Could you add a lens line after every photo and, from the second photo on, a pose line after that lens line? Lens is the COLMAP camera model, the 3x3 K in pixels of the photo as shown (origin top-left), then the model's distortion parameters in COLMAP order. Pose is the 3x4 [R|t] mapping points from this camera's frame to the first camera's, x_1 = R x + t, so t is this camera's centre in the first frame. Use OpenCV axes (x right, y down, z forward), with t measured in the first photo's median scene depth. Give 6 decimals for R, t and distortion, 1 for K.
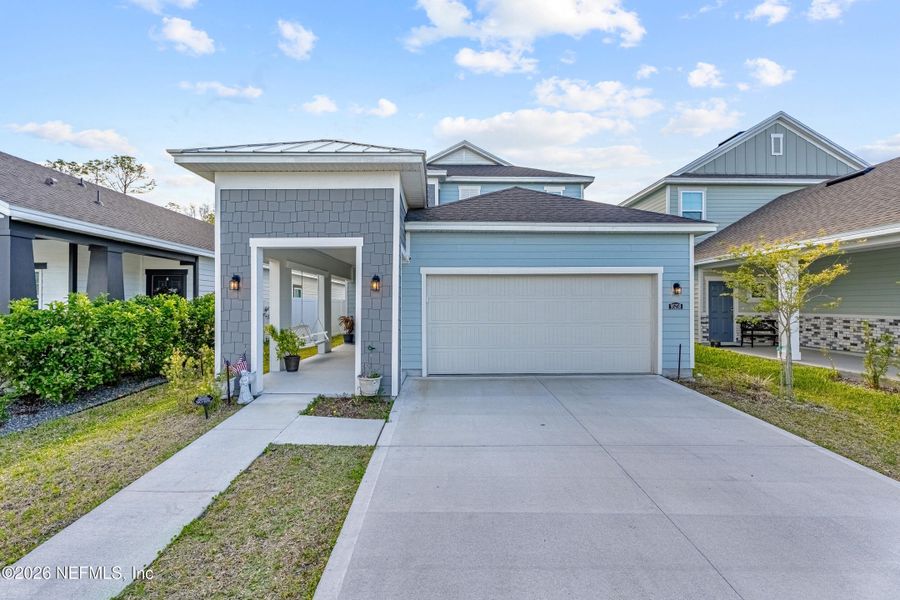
lens RADIAL K [[409.2, 0, 447.5], [0, 409.2, 301.9], [0, 0, 1]] dist [-0.004957, 0.000558]
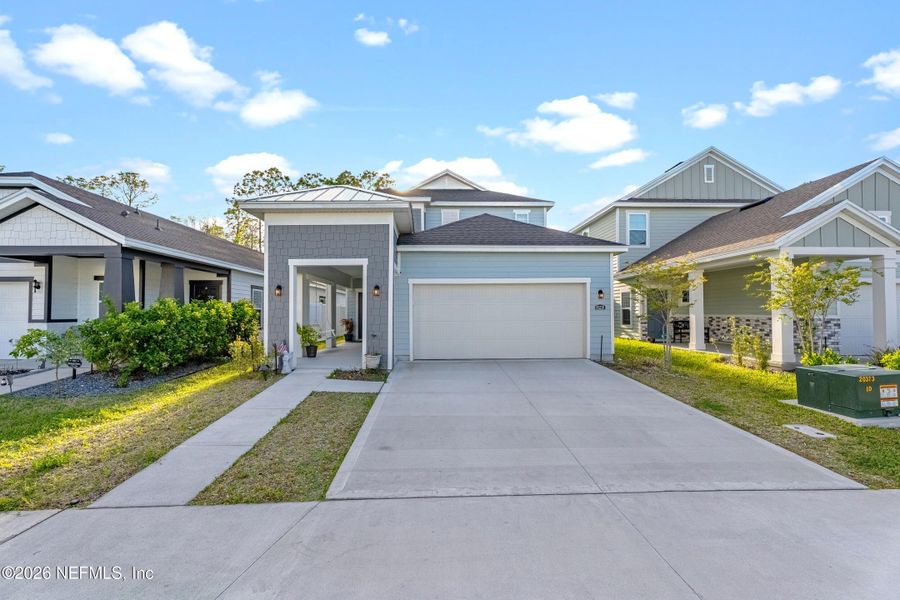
lens RADIAL K [[409.2, 0, 447.5], [0, 409.2, 301.9], [0, 0, 1]] dist [-0.004957, 0.000558]
pose [[0.999700, -0.003388, 0.024270, 0.028202], [0.003901, 0.999769, -0.021128, 0.019394], [-0.024193, 0.021217, 0.999482, -0.329975]]
